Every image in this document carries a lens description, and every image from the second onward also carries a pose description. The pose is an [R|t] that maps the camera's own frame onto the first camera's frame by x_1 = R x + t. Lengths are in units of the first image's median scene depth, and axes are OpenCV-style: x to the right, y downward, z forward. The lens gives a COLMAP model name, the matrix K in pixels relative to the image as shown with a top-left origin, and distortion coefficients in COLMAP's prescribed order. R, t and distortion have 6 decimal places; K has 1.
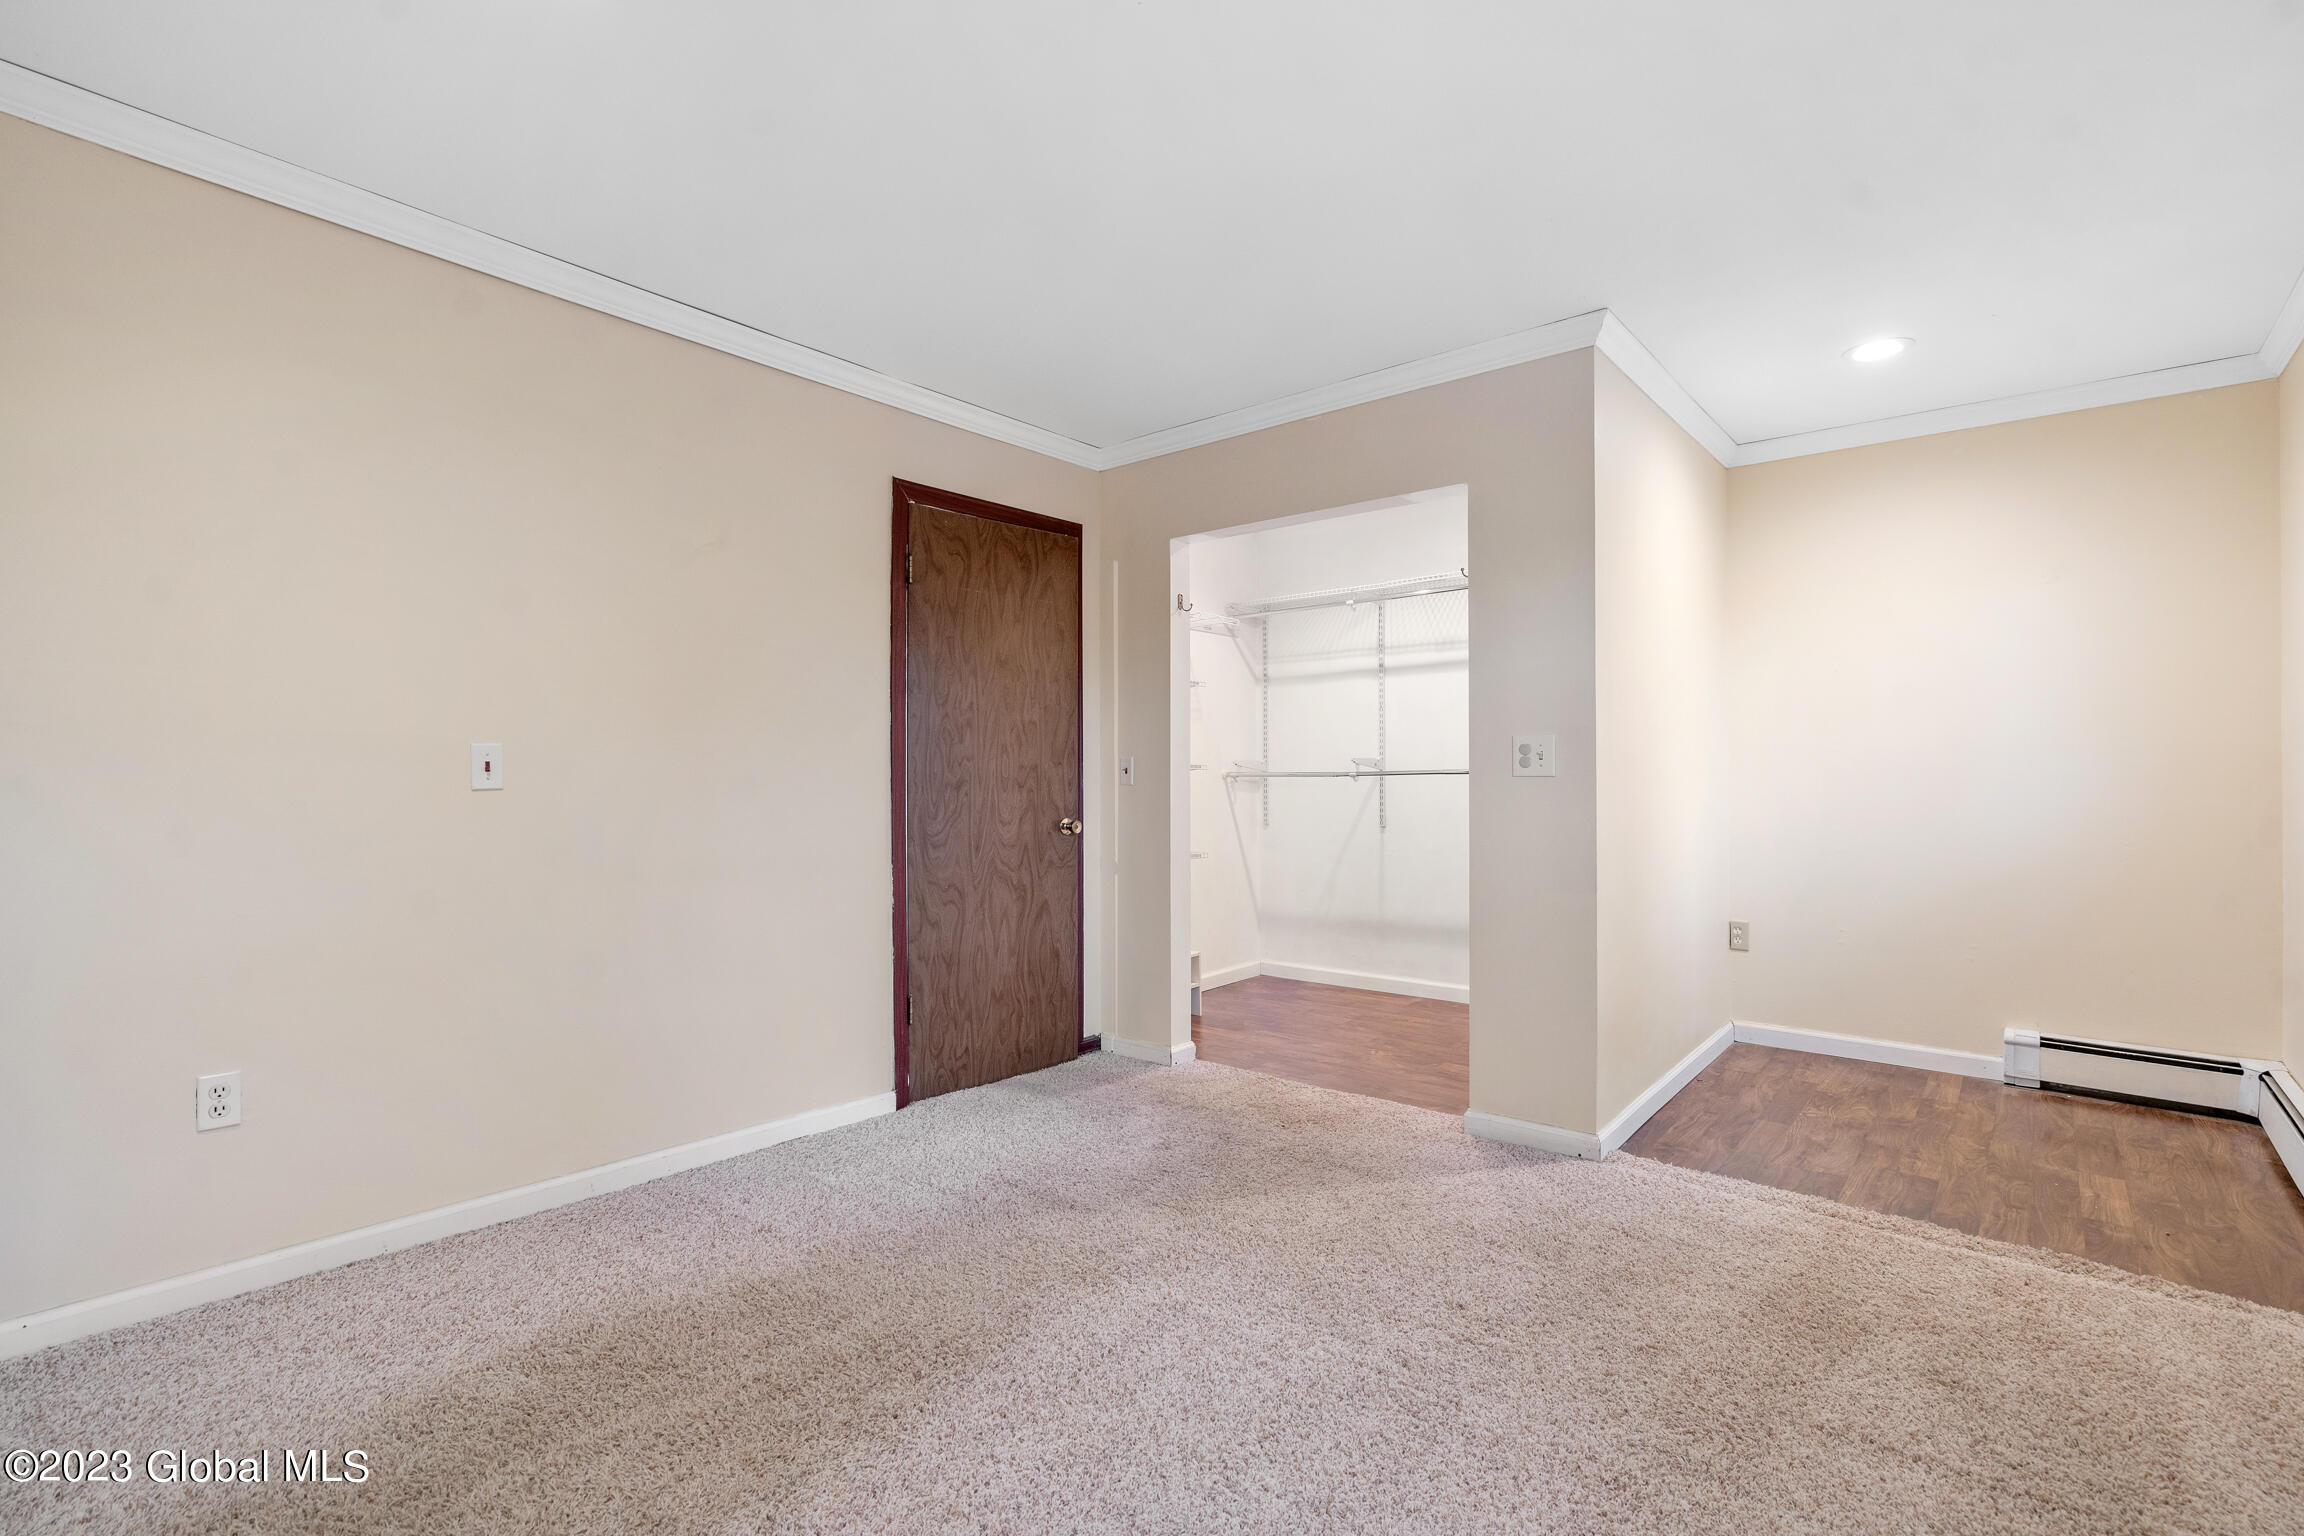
lens RADIAL K [[1049.2, 0, 1157.9], [0, 1049.2, 768.1], [0, 0, 1]] dist [-0.009998, 0.001397]
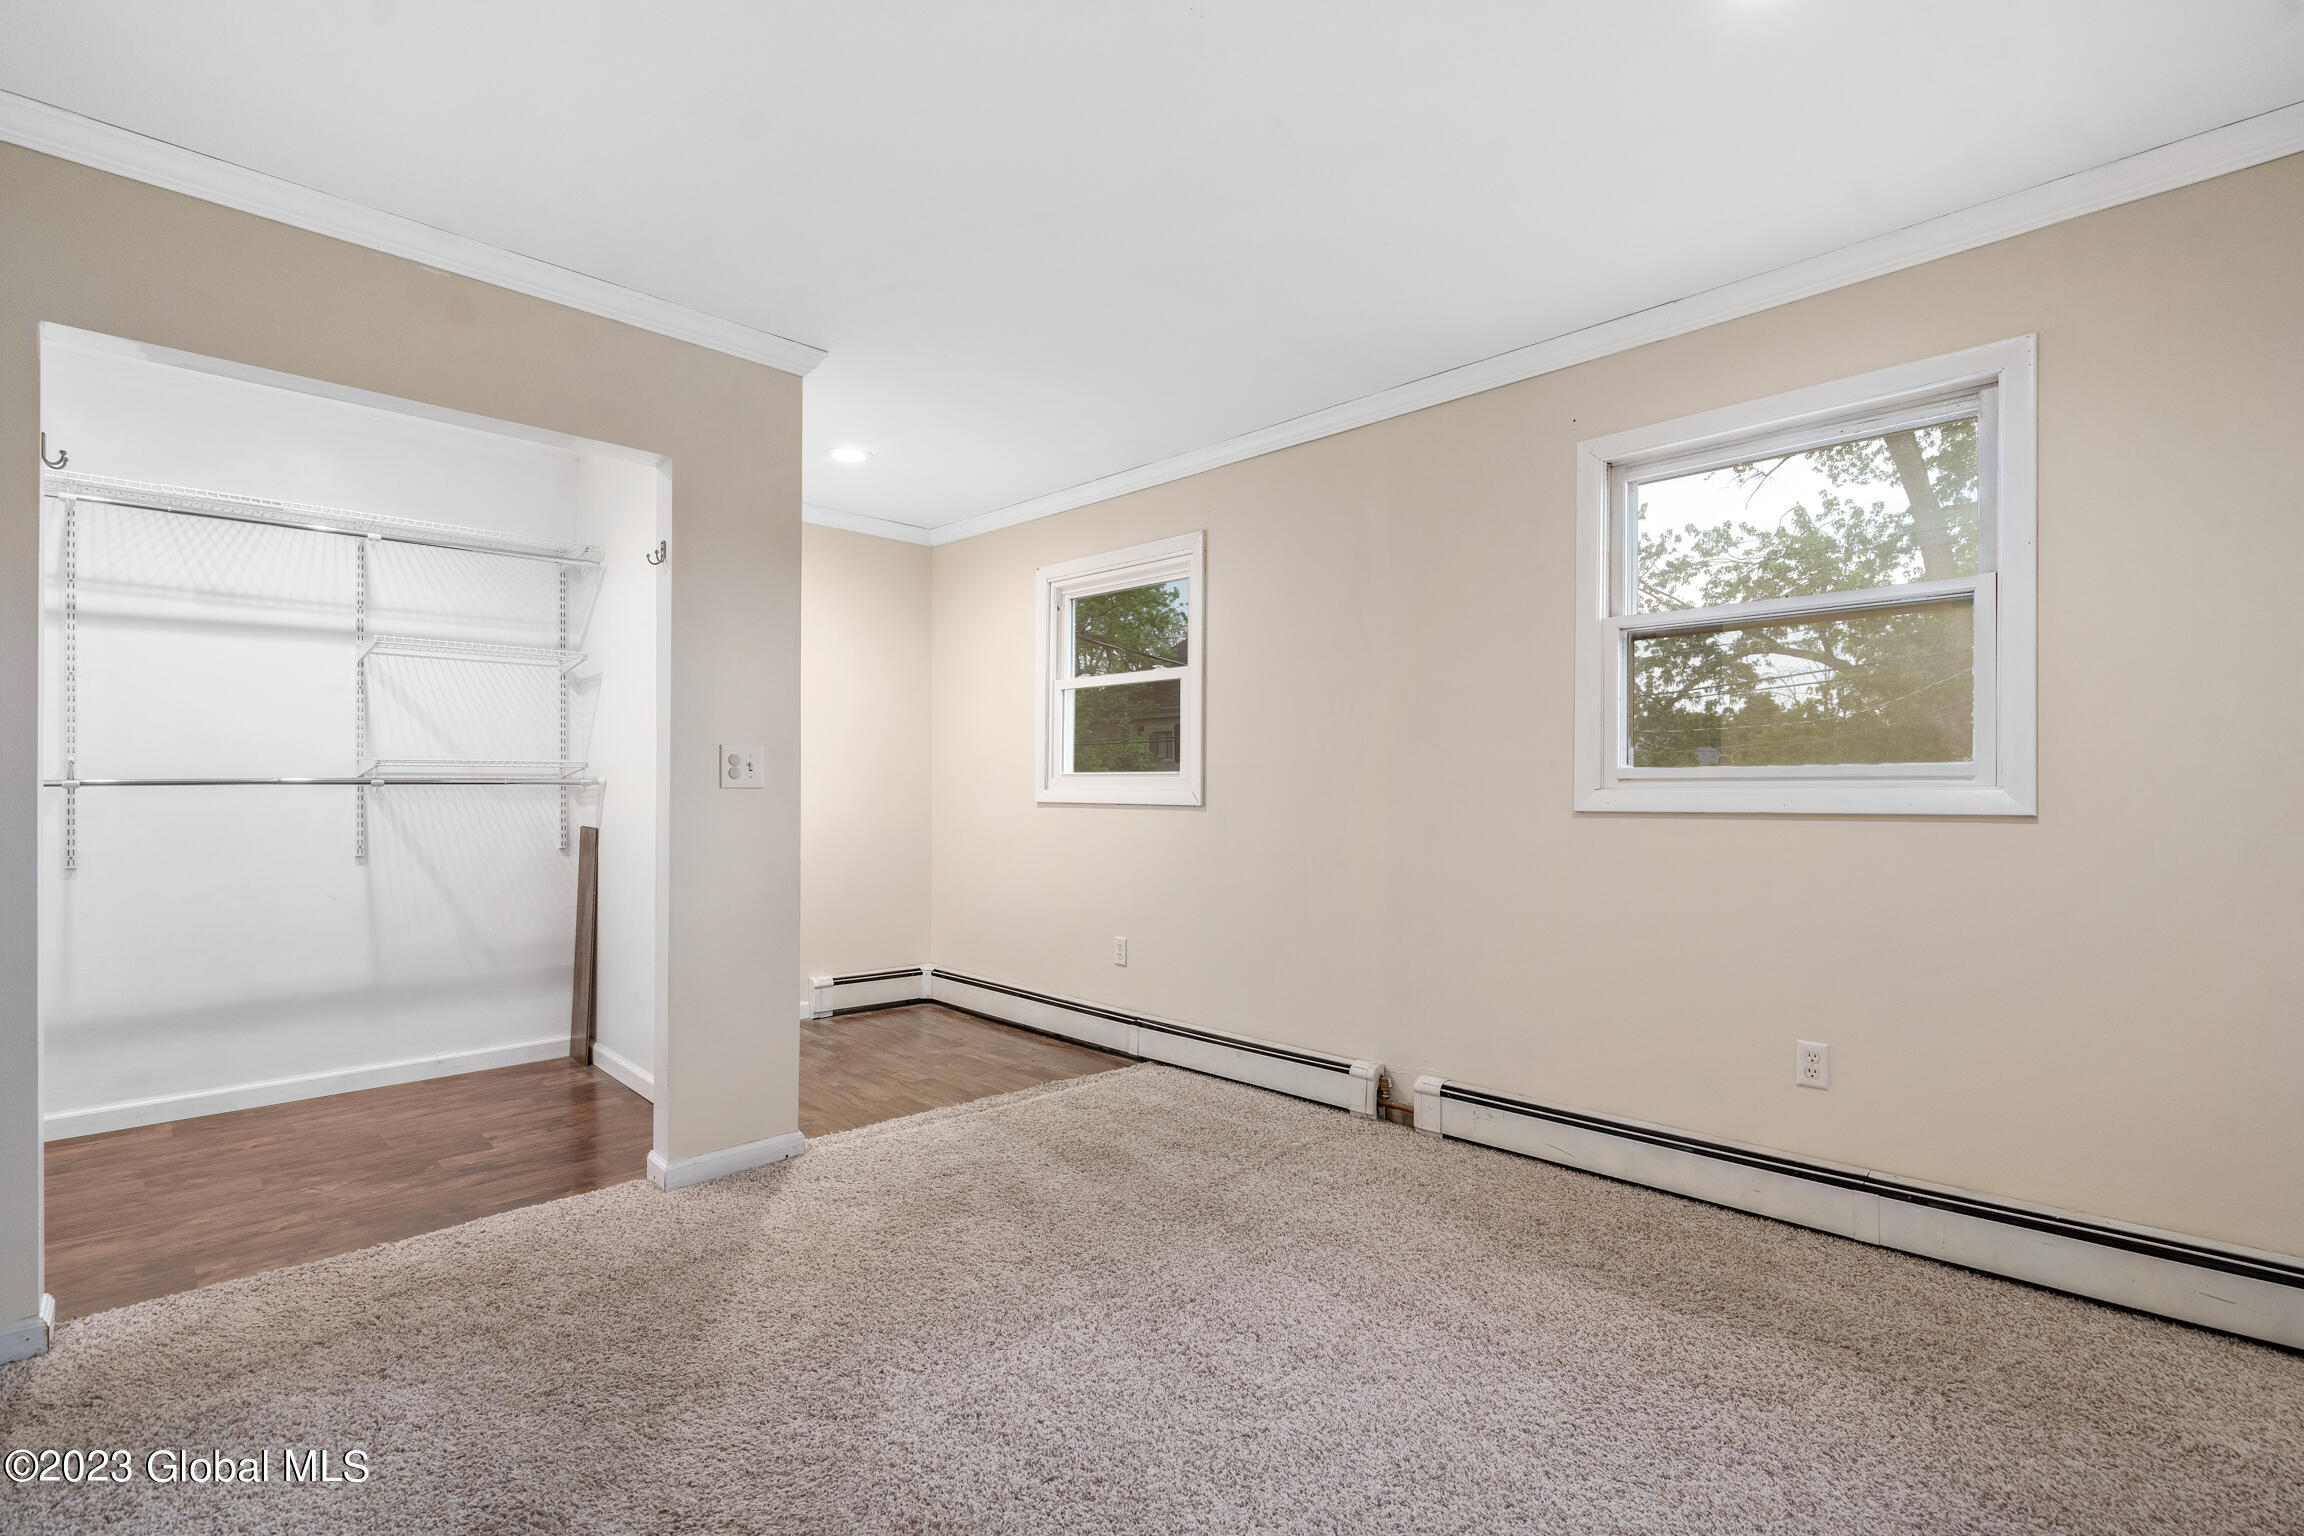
lens RADIAL K [[1049.2, 0, 1155.2], [0, 1049.2, 785.1], [0, 0, 1]] dist [-0.009998, 0.001397]
pose [[0.087849, 0.003931, 0.996126, -0.483198], [-0.009046, 0.999954, -0.003148, 0.004104], [-0.996093, -0.008735, 0.087880, 0.450469]]
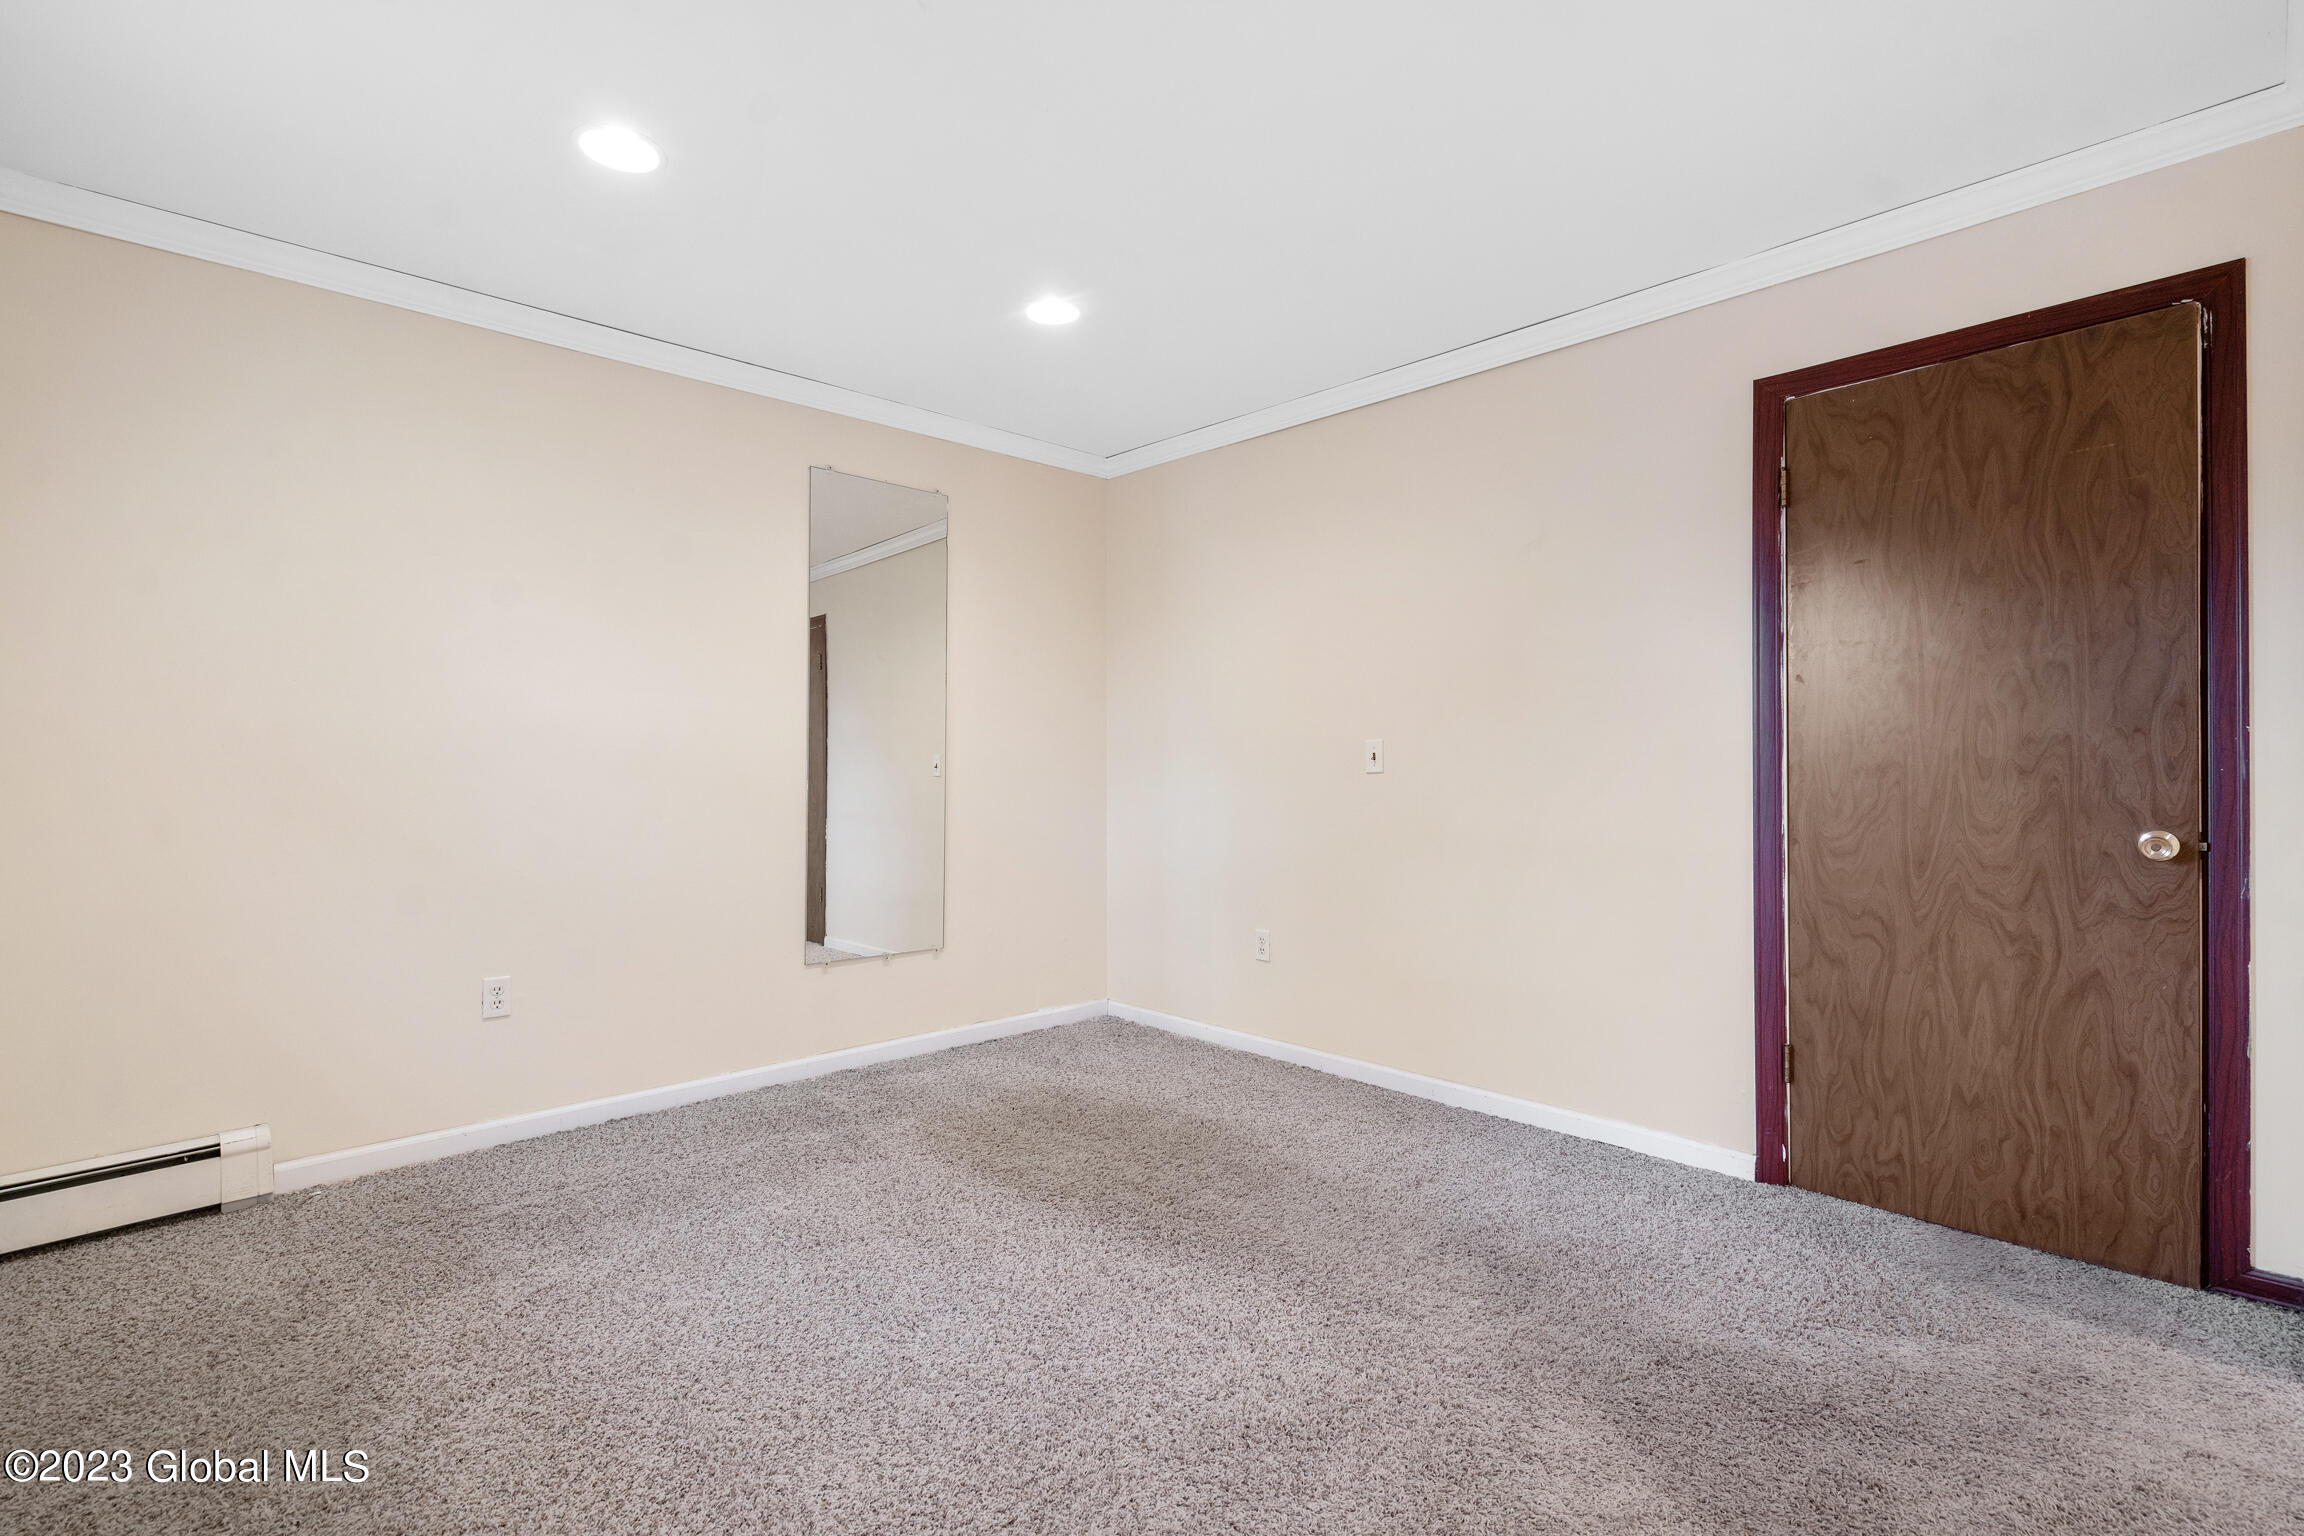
lens RADIAL K [[1049.2, 0, 1158.4], [0, 1049.2, 762.5], [0, 0, 1]] dist [-0.009998, 0.001397]
pose [[-0.090268, -0.007077, -0.995892, 0.549602], [0.015872, 0.999838, -0.008544, 0.009596], [0.995791, -0.016578, -0.090141, 0.591986]]
